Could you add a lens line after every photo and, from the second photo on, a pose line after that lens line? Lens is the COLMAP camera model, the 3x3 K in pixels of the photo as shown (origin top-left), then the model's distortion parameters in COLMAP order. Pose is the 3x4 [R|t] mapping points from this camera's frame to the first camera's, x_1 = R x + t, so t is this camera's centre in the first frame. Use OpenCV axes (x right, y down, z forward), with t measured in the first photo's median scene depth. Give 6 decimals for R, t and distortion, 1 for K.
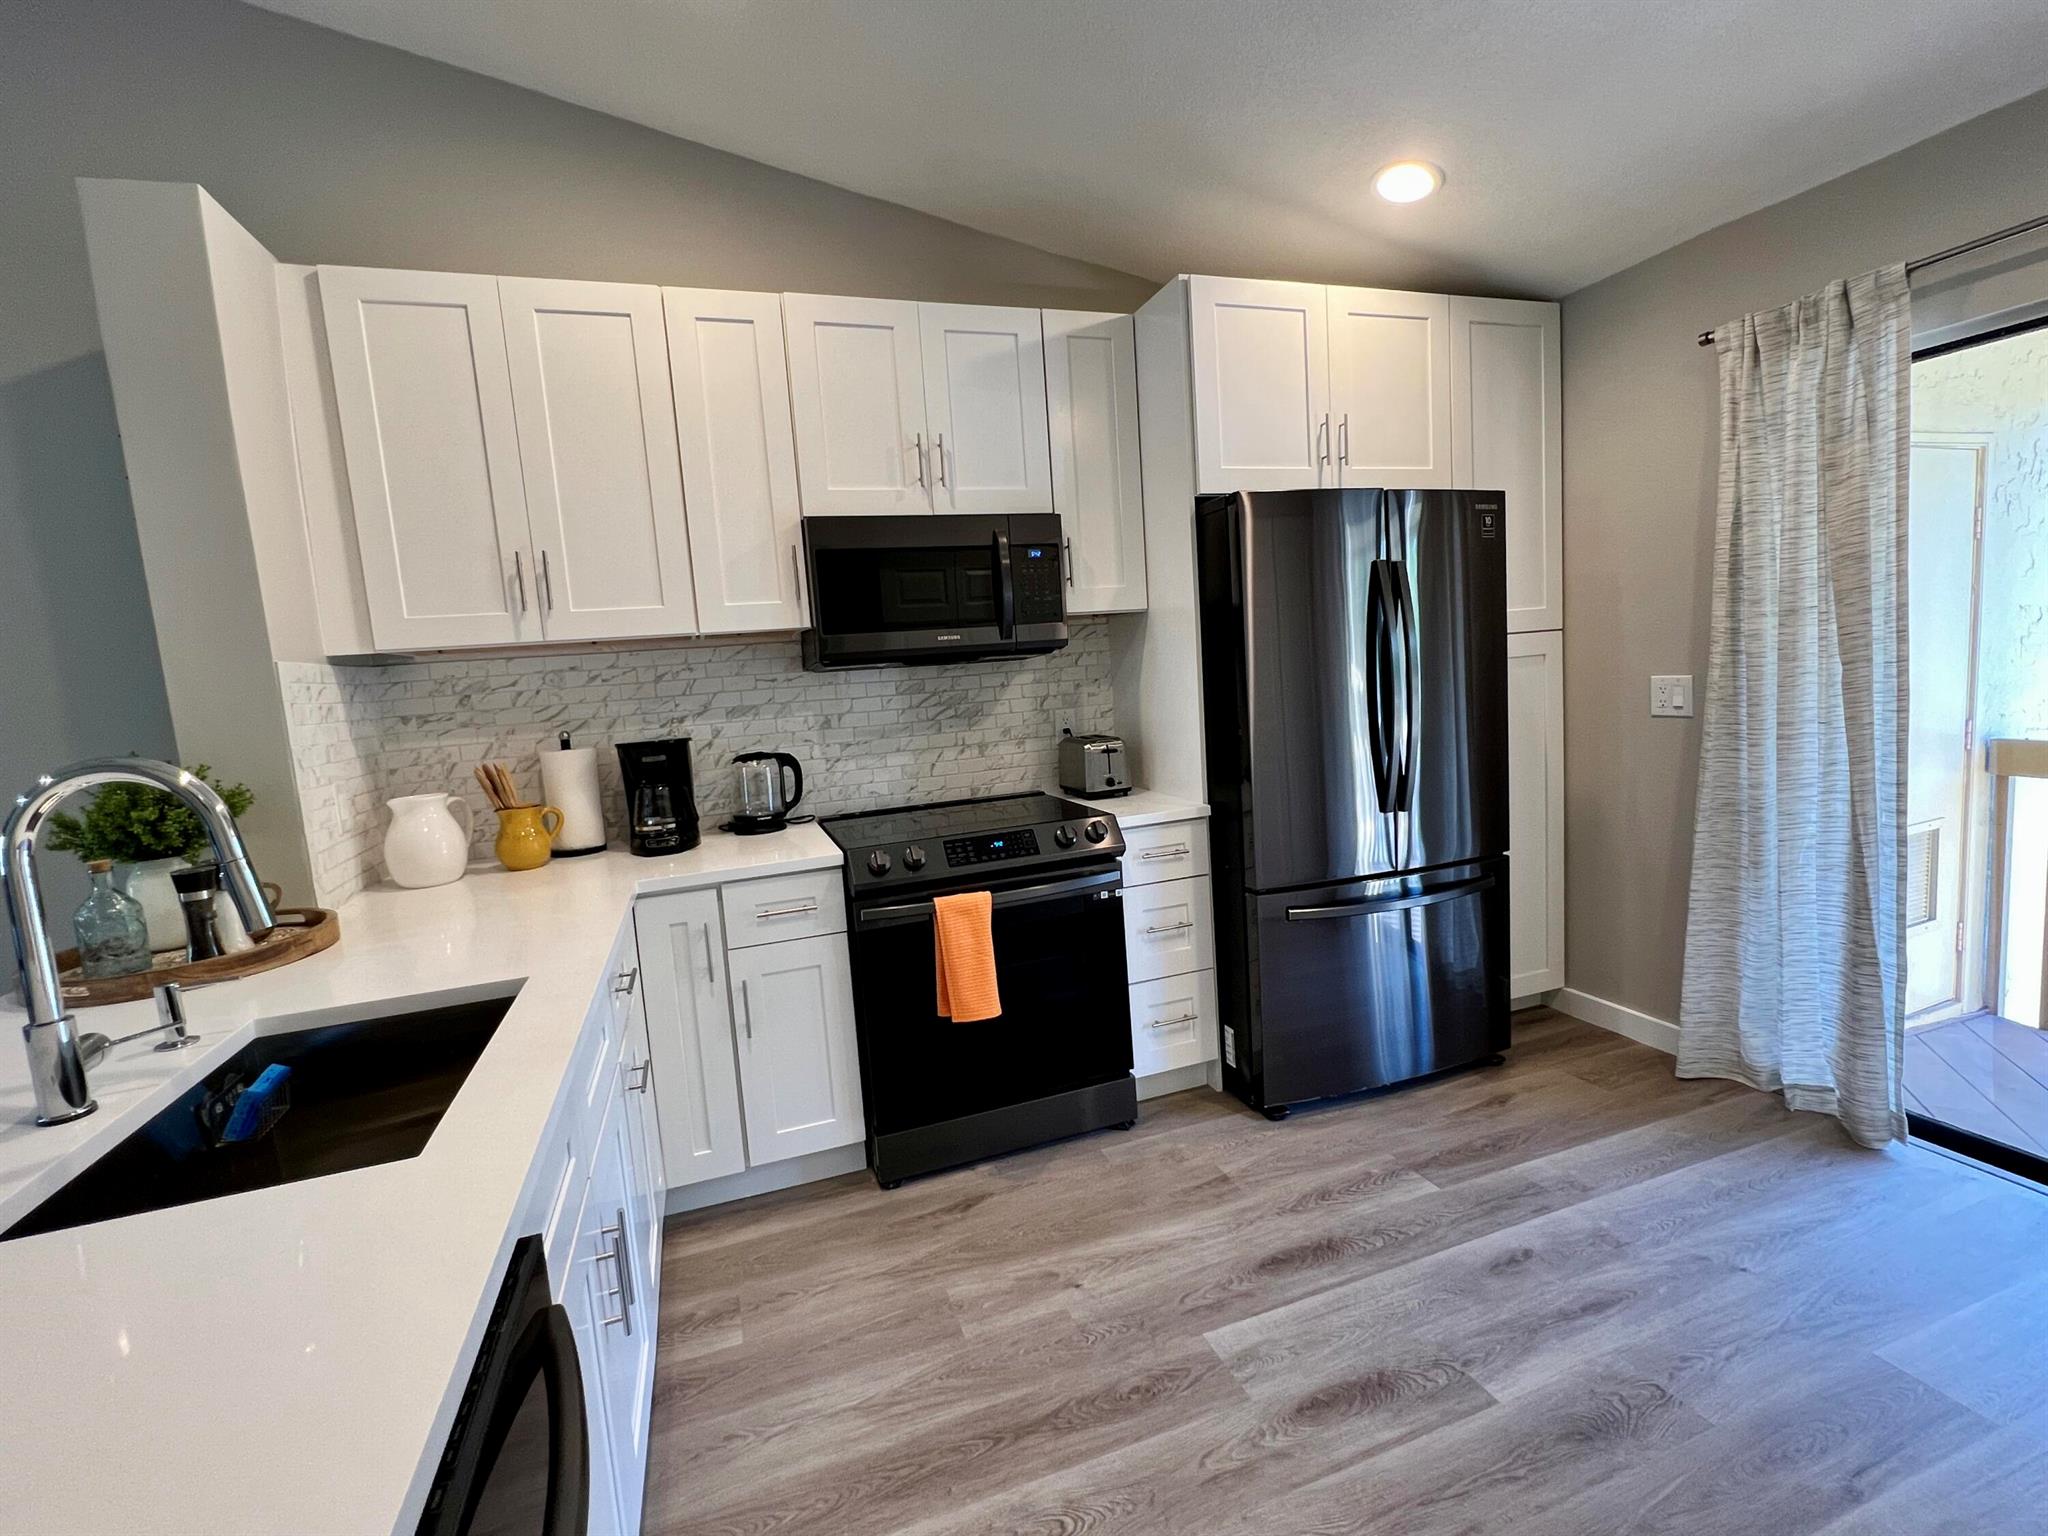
lens RADIAL K [[918.7, 0, 1022.1], [0, 918.7, 766.9], [0, 0, 1]] dist [-0.002104, 0.000144]
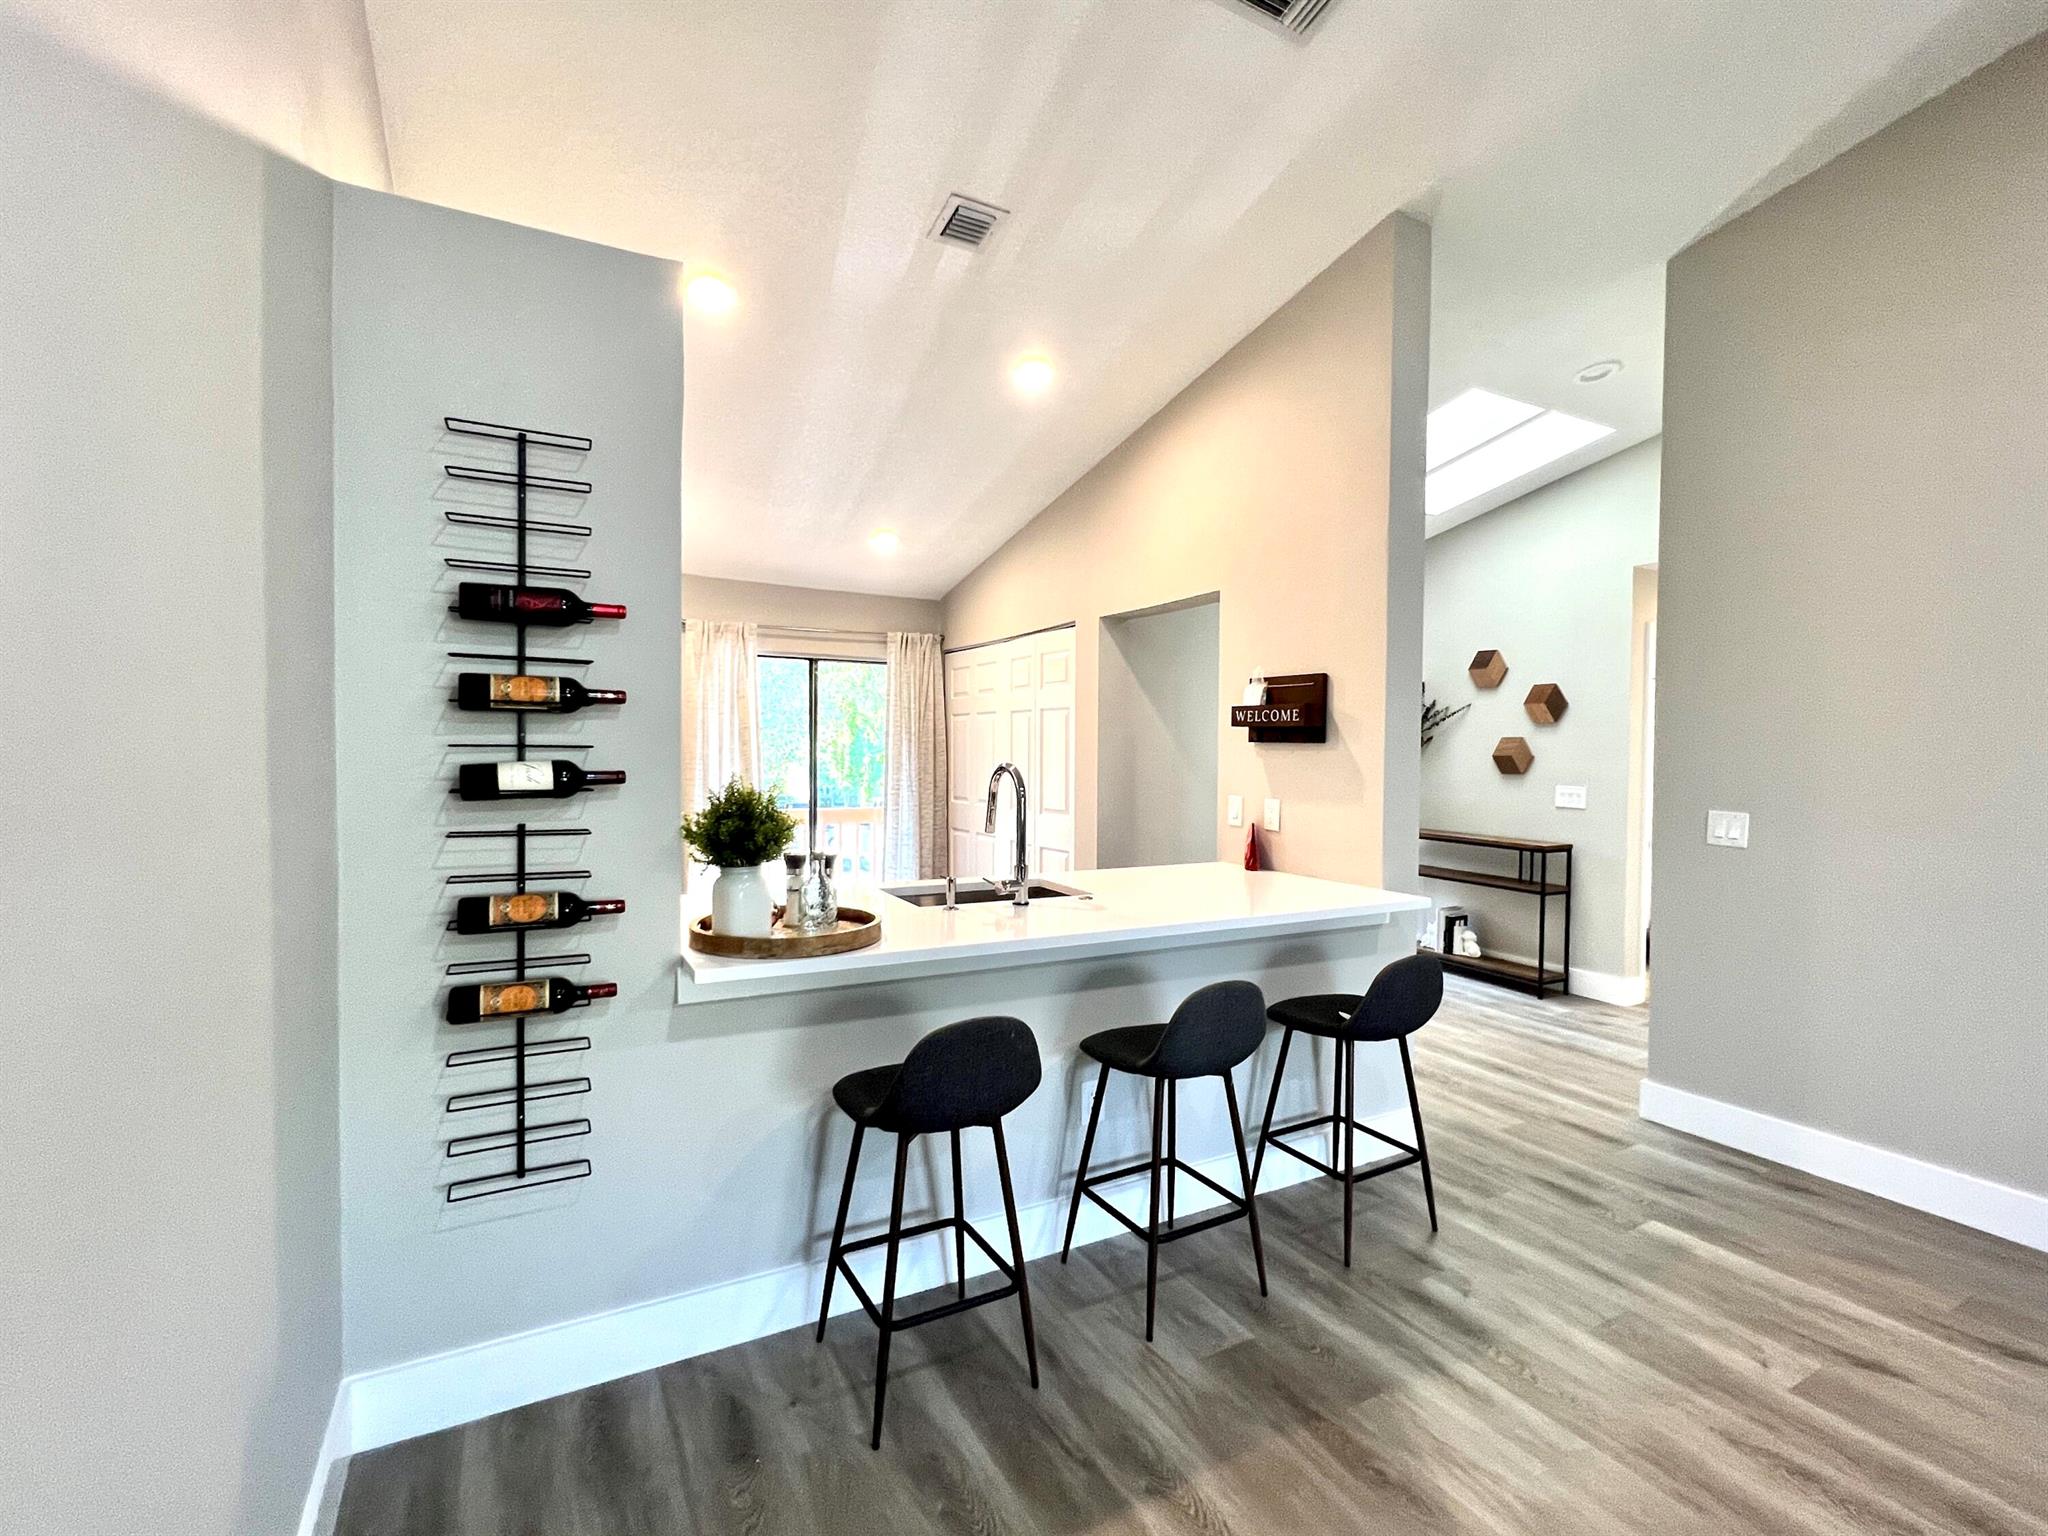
lens RADIAL K [[918.7, 0, 1020.5], [0, 918.7, 757.6], [0, 0, 1]] dist [-0.002104, 0.000144]
pose [[-0.161116, 0.055422, 0.985378, -1.605394], [0.111037, 0.993101, -0.037701, 0.033856], [-0.980669, 0.103339, -0.166159, 0.619884]]
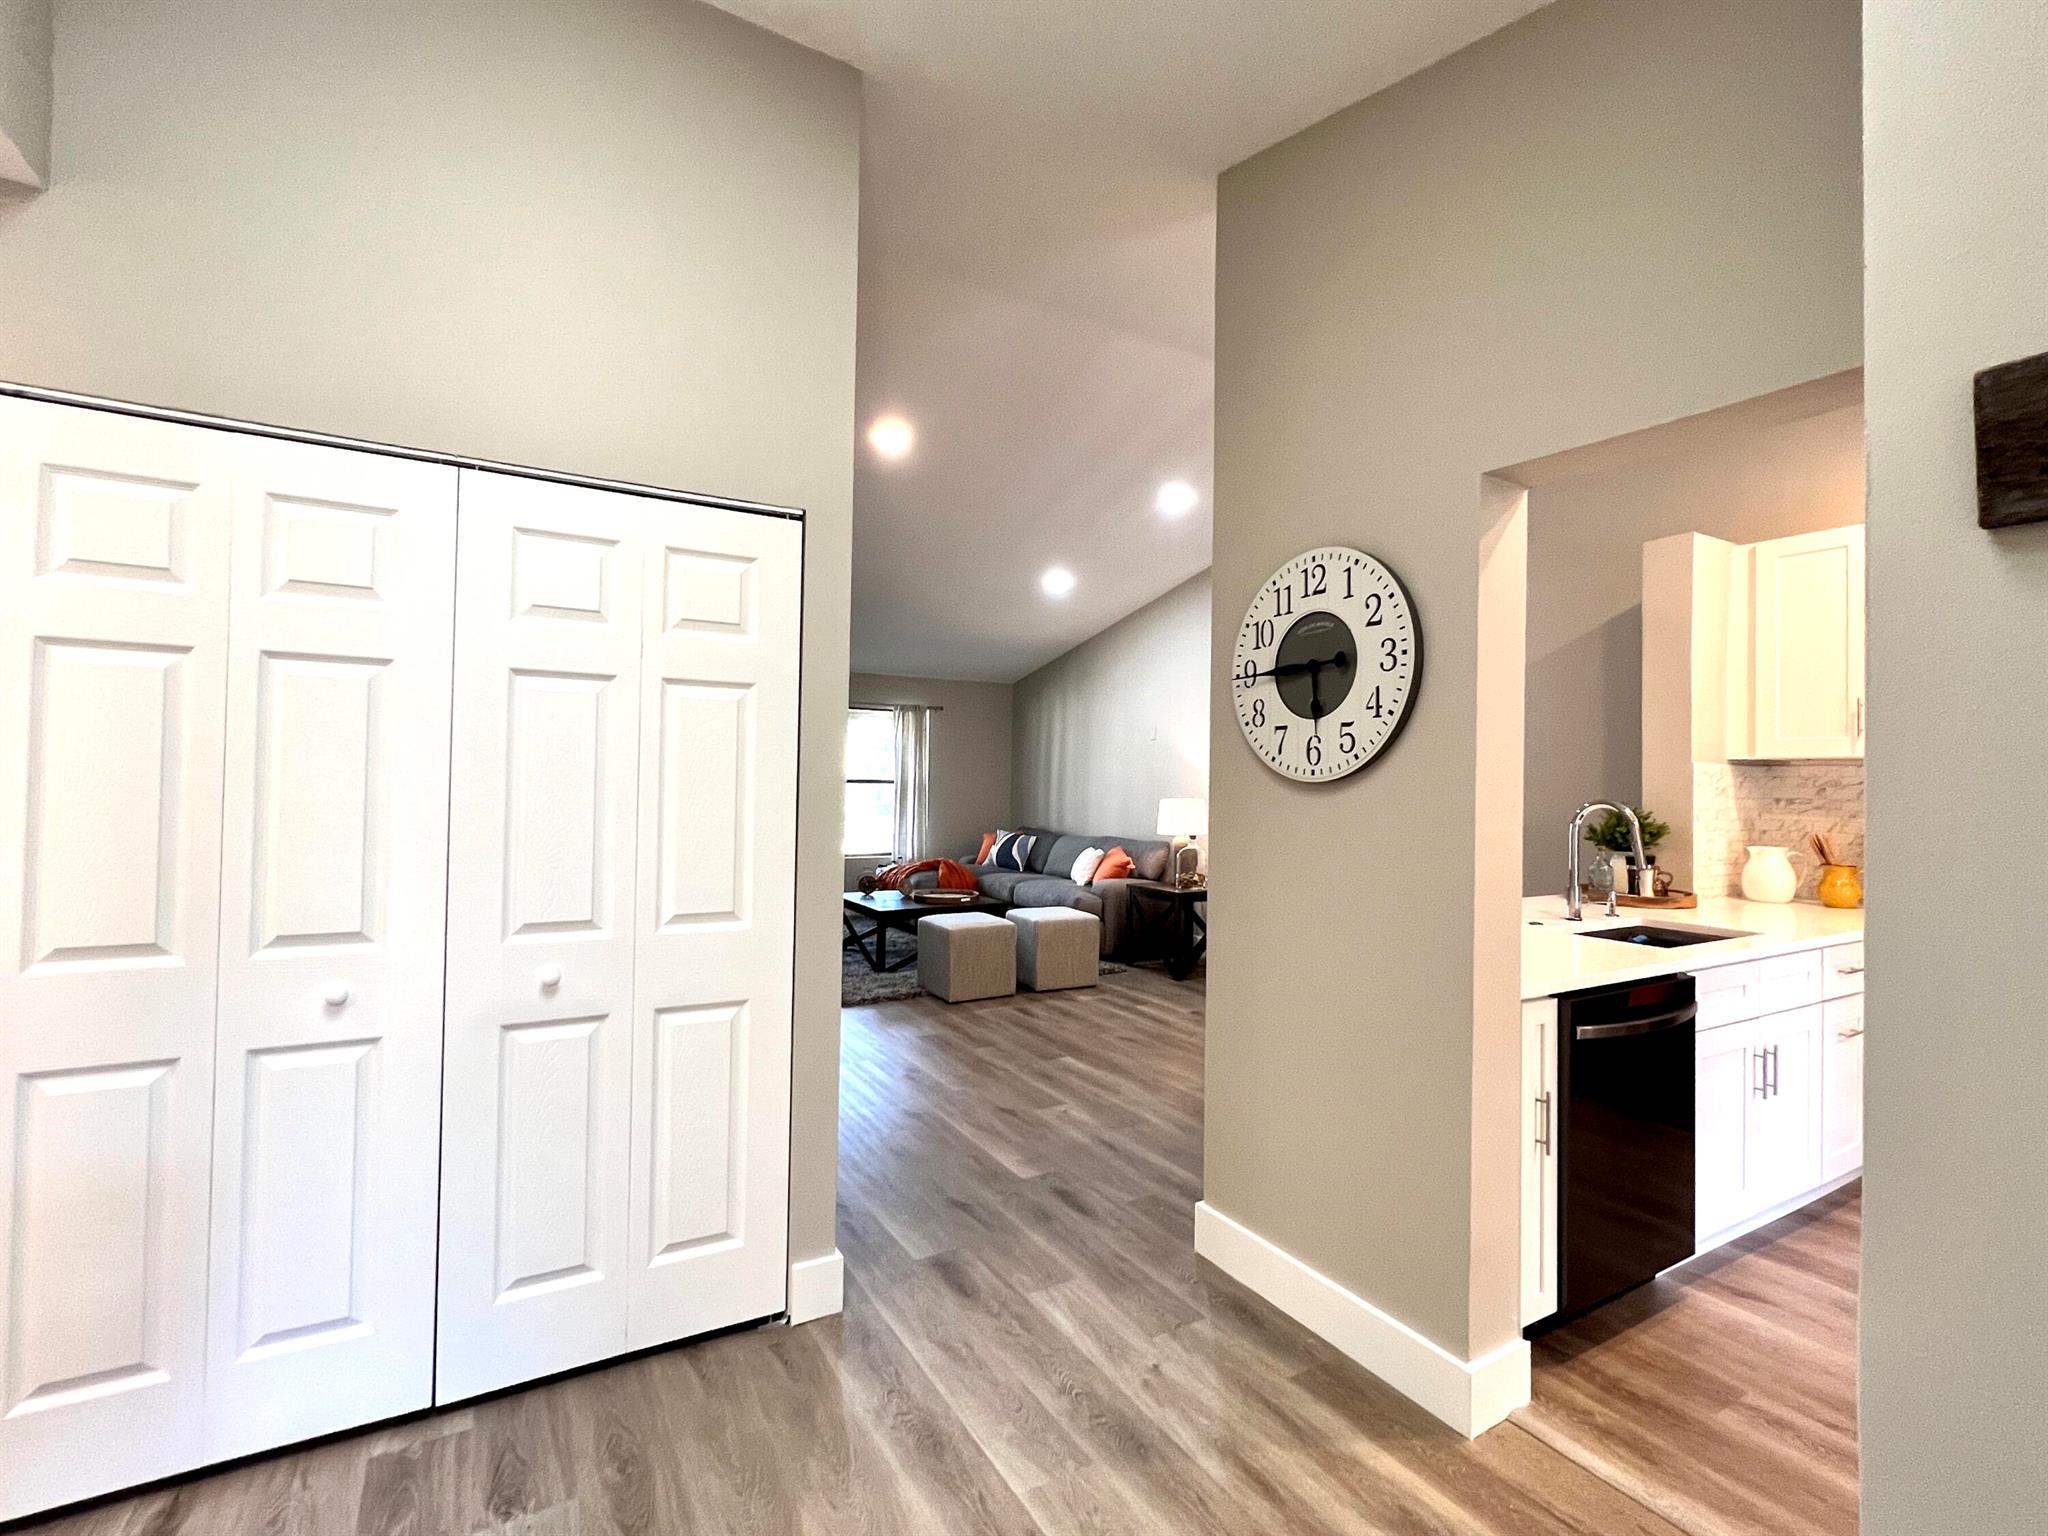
lens RADIAL K [[918.7, 0, 1019.2], [0, 918.7, 765.1], [0, 0, 1]] dist [-0.002104, 0.000144]
pose [[0.181660, 0.060012, -0.981528, 0.672252], [-0.139086, 0.989670, 0.034768, 0.015835], [0.973475, 0.130201, 0.188131, -0.607337]]
